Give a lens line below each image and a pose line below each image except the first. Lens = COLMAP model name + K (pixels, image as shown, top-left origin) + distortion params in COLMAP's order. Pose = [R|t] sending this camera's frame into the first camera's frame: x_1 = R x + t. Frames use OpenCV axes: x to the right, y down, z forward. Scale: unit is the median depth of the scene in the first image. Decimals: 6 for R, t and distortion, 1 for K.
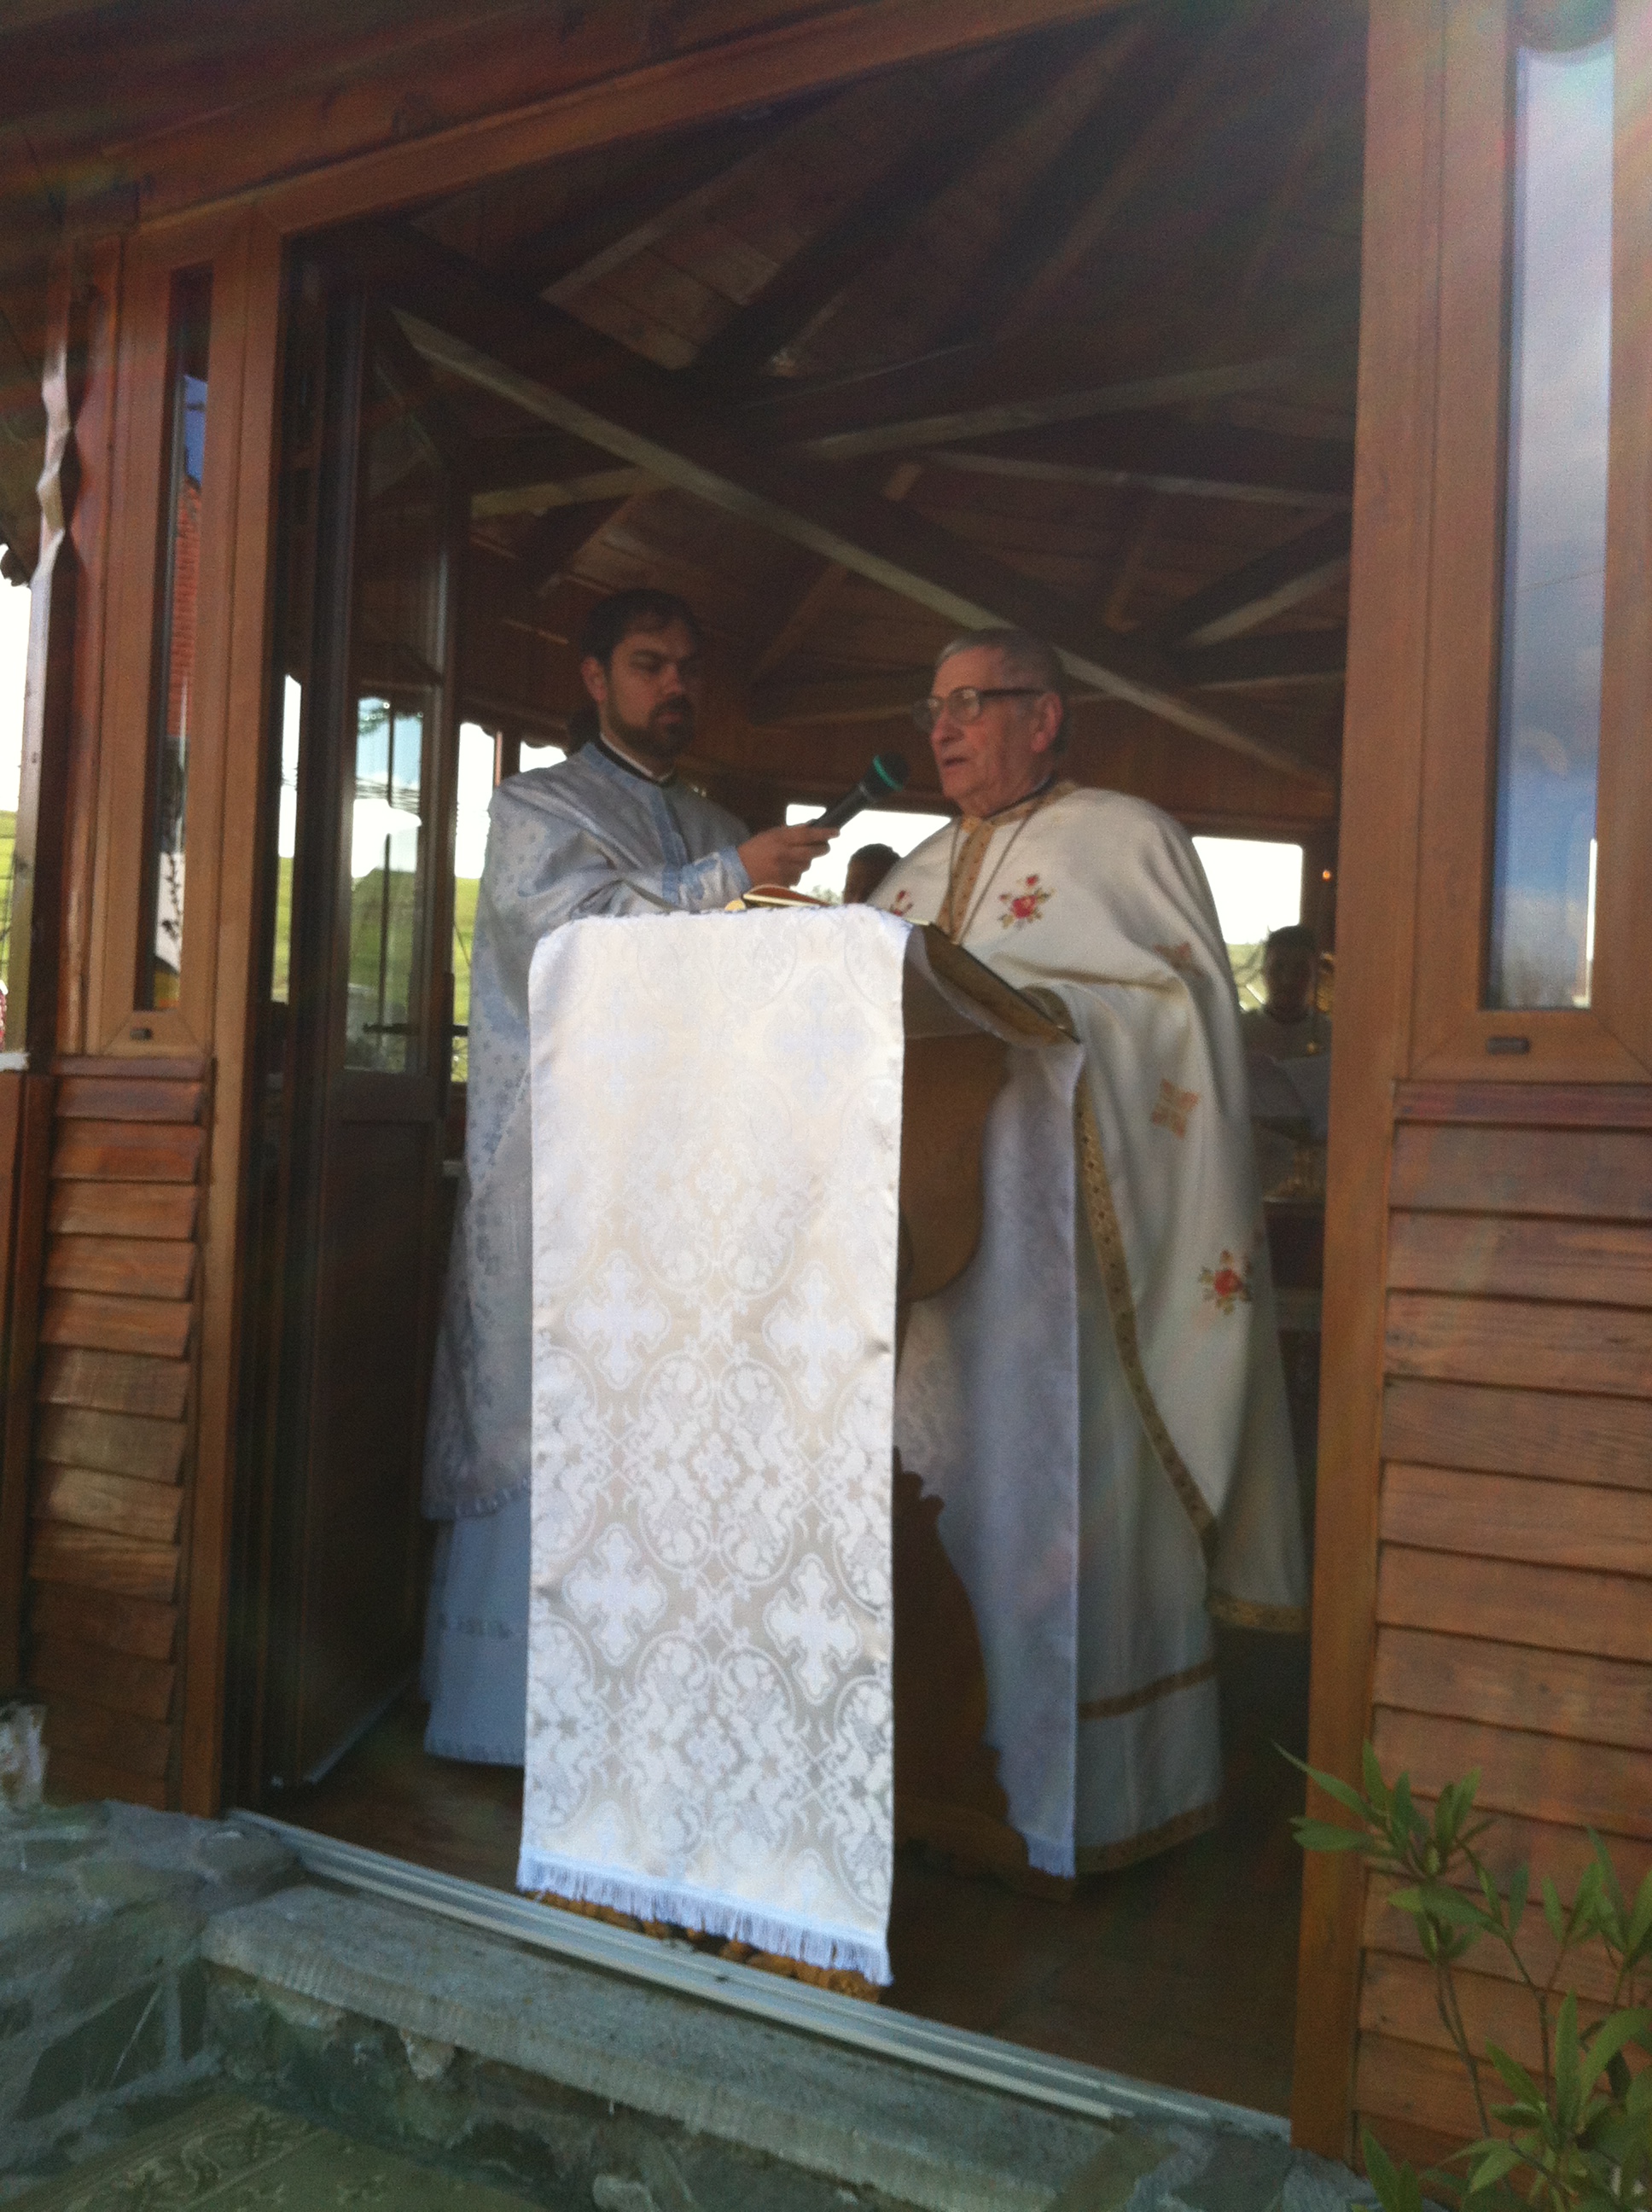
lens RADIAL K [[2216.1, 0, 831.3], [0, 2216.1, 1105.8], [0, 0, 1]] dist [-0.004965, 0.000000]
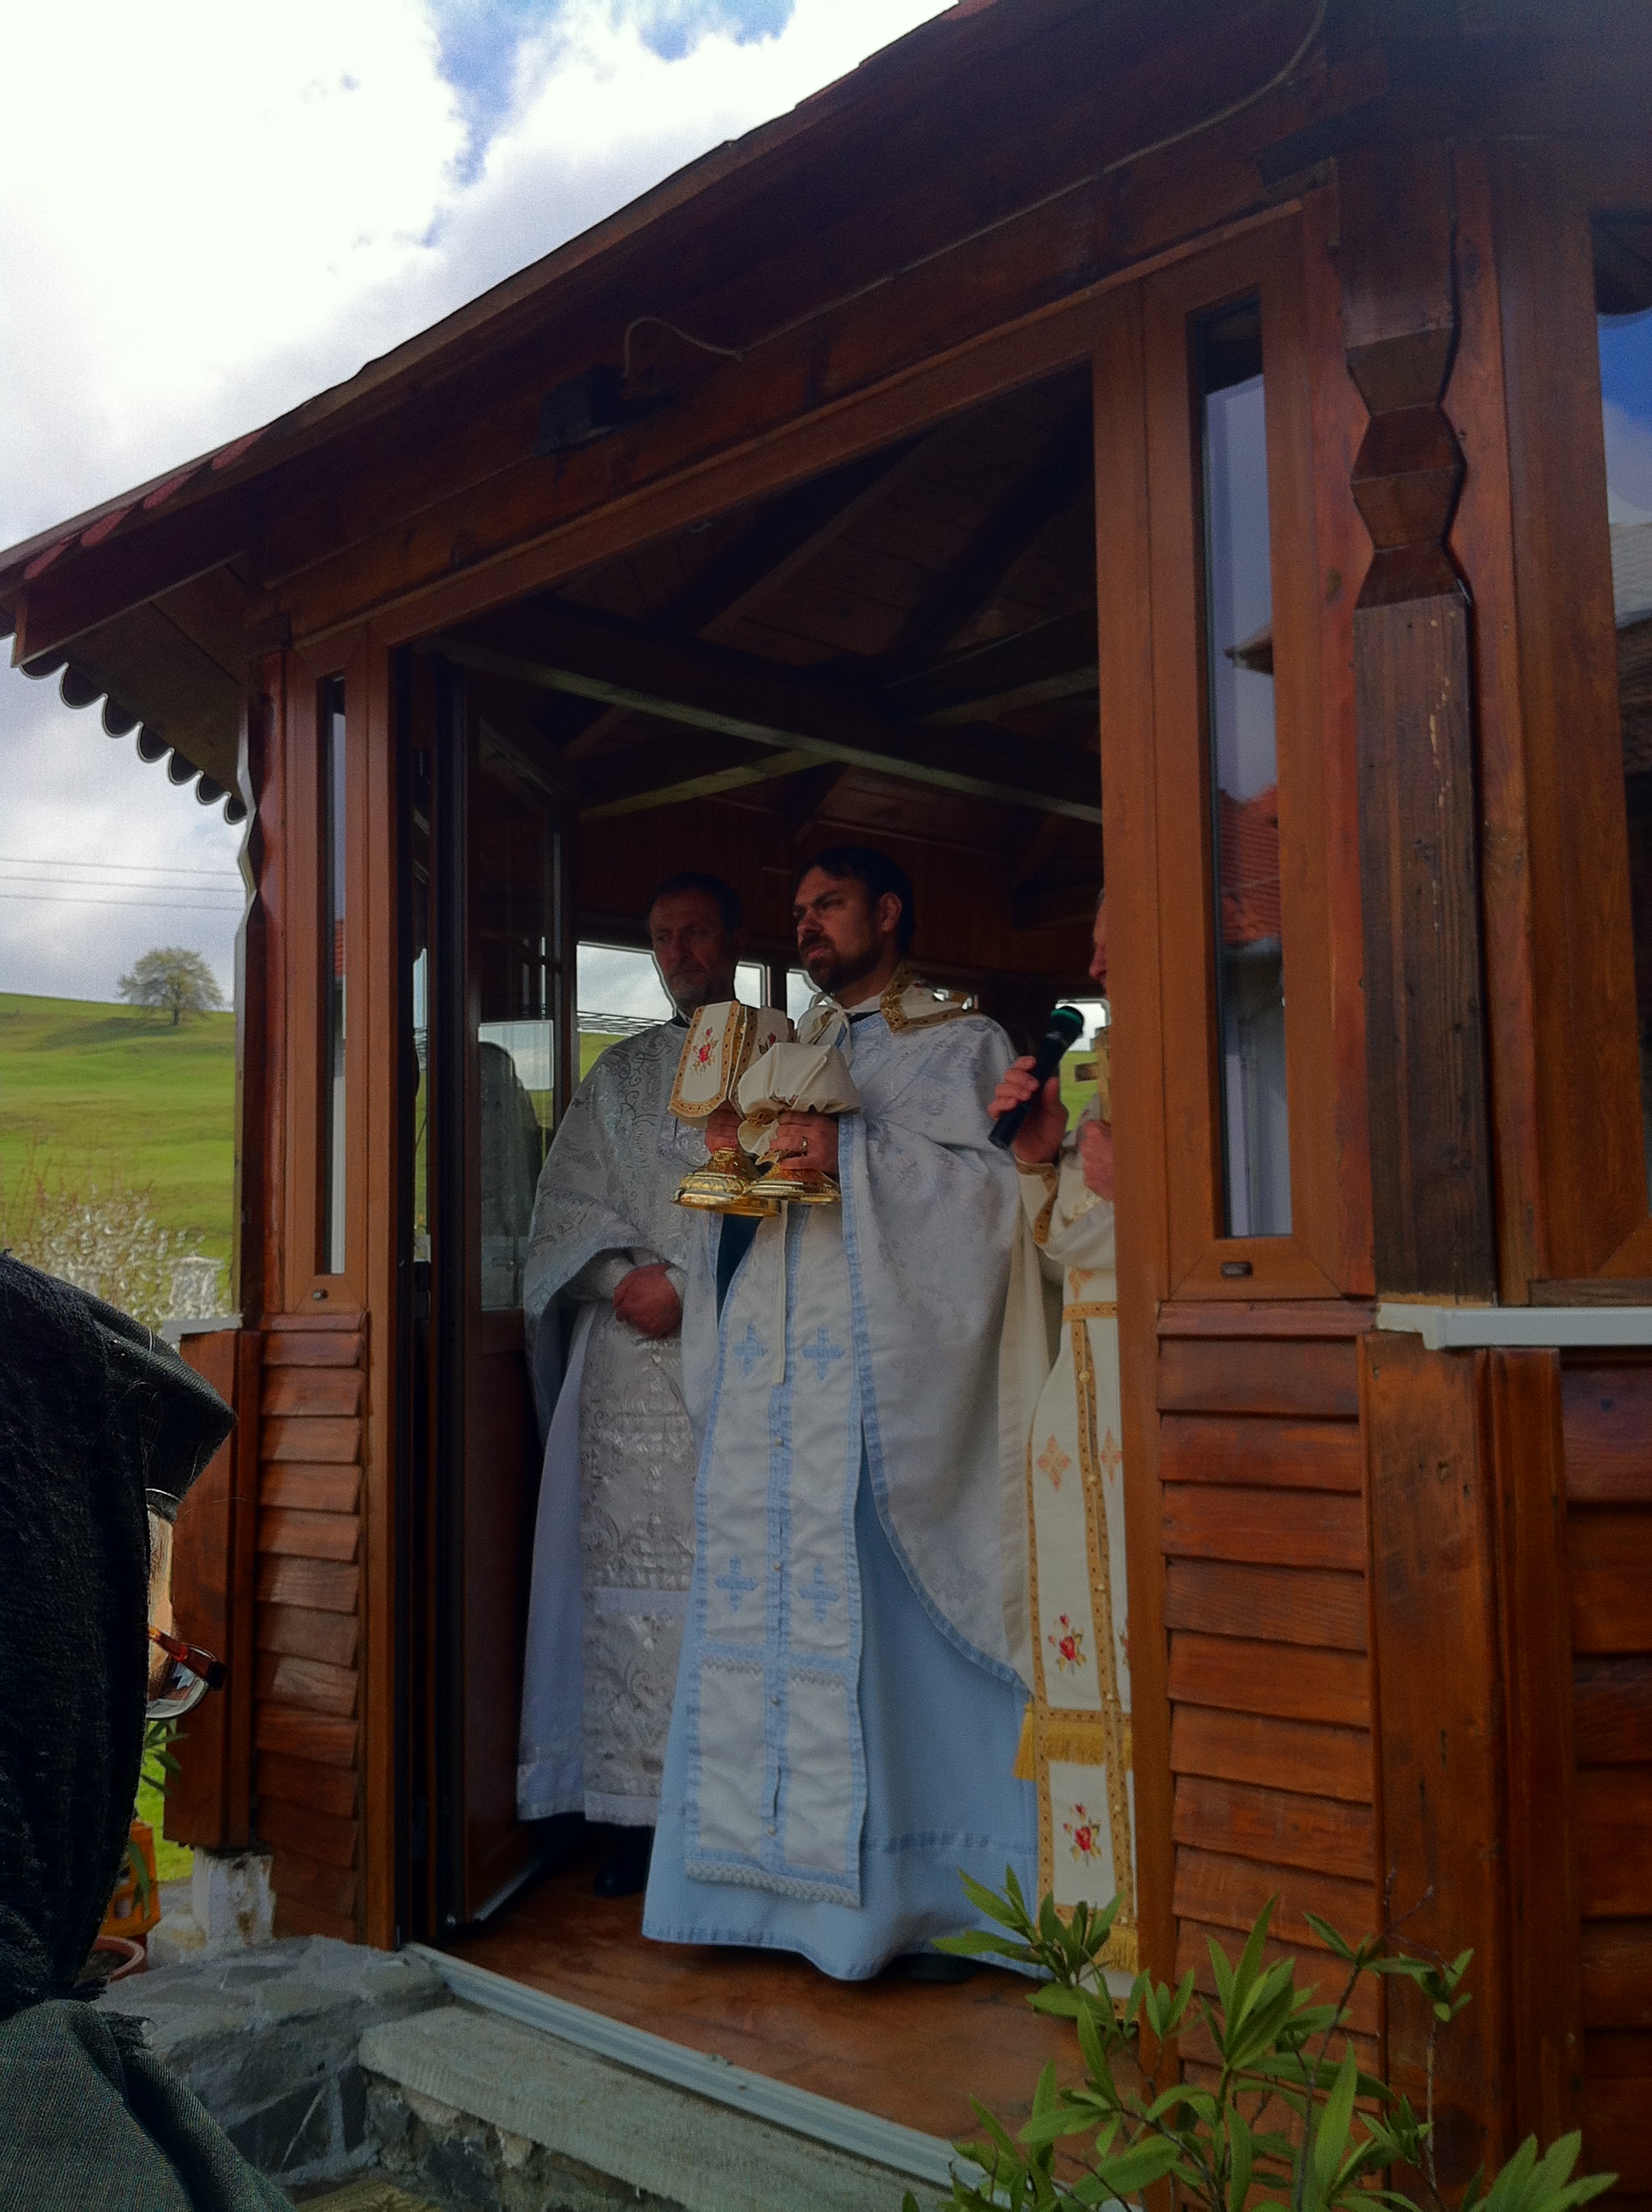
lens RADIAL K [[2216.1, 0, 820.5], [0, 2216.1, 1105.1], [0, 0, 1]] dist [-0.004965, 0.000000]
pose [[0.972372, -0.076800, -0.220441, 0.265651], [0.060613, 0.995007, -0.079286, -0.025719], [0.225430, 0.063734, 0.972173, -0.151731]]
